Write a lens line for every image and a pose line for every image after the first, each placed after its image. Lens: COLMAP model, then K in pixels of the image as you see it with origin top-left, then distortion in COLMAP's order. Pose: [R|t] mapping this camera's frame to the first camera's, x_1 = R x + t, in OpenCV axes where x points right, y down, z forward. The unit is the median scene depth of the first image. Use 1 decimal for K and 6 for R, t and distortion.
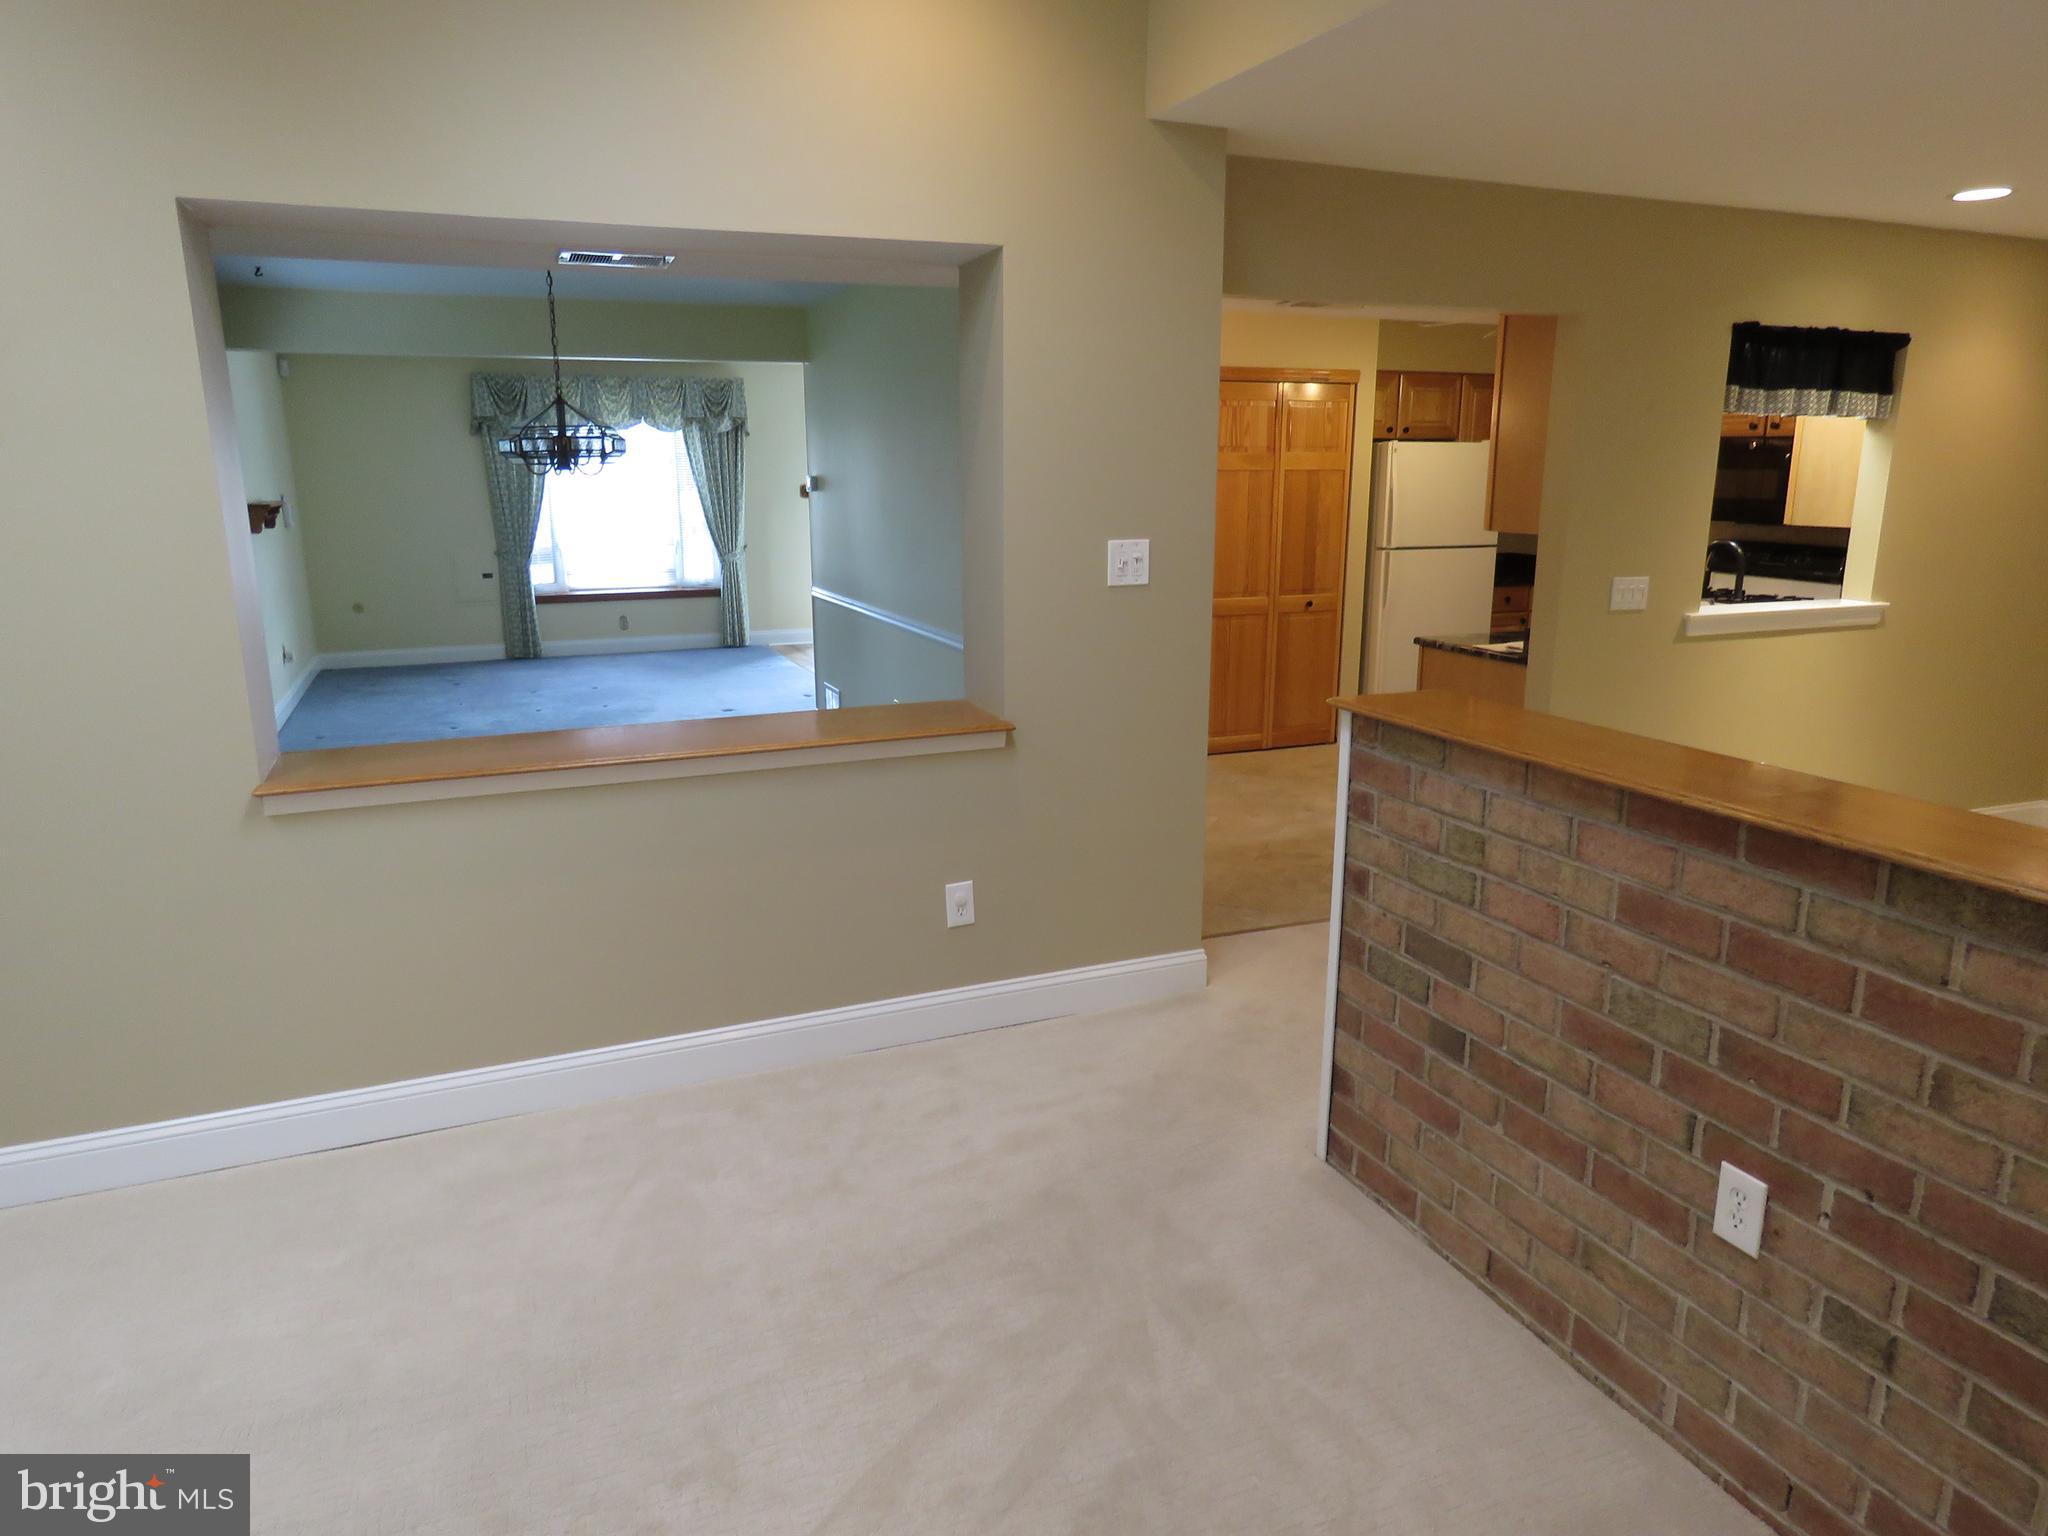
lens RADIAL K [[1311.6, 0, 1021.4], [0, 1311.6, 771.3], [0, 0, 1]] dist [-0.004448, 0.006771]
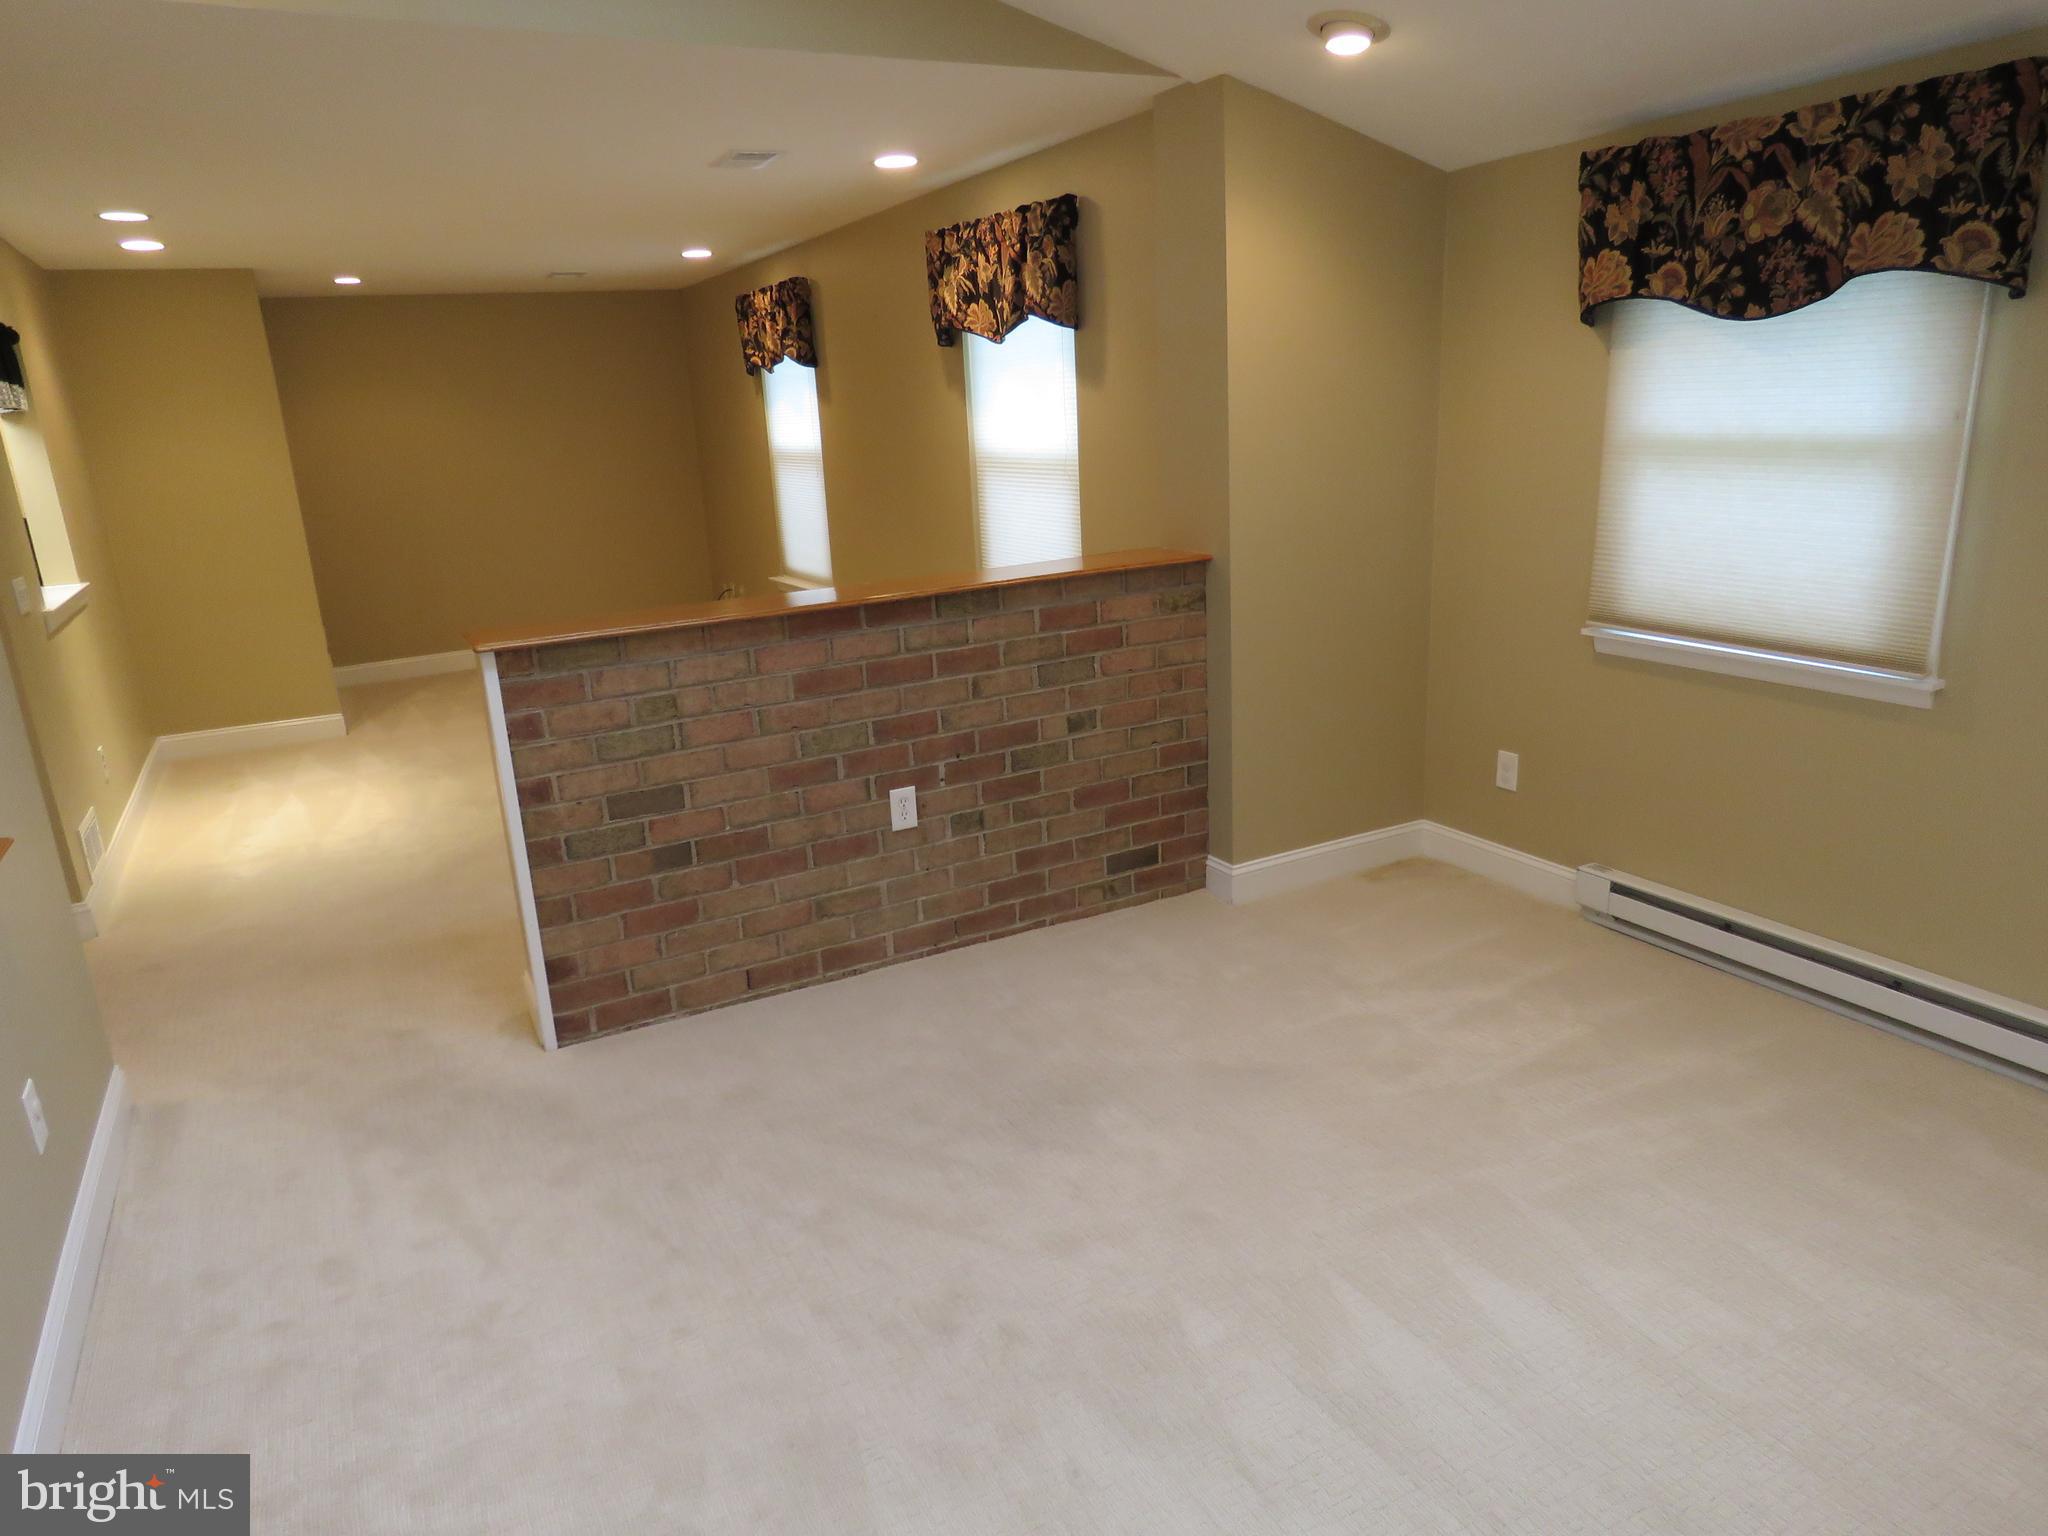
lens RADIAL K [[1311.6, 0, 1007.3], [0, 1311.6, 775.3], [0, 0, 1]] dist [-0.004448, 0.006771]
pose [[-0.096157, -0.265668, 0.959257, -1.009800], [0.277945, 0.918221, 0.282165, -0.161180], [-0.955772, 0.293753, -0.014452, 0.692955]]
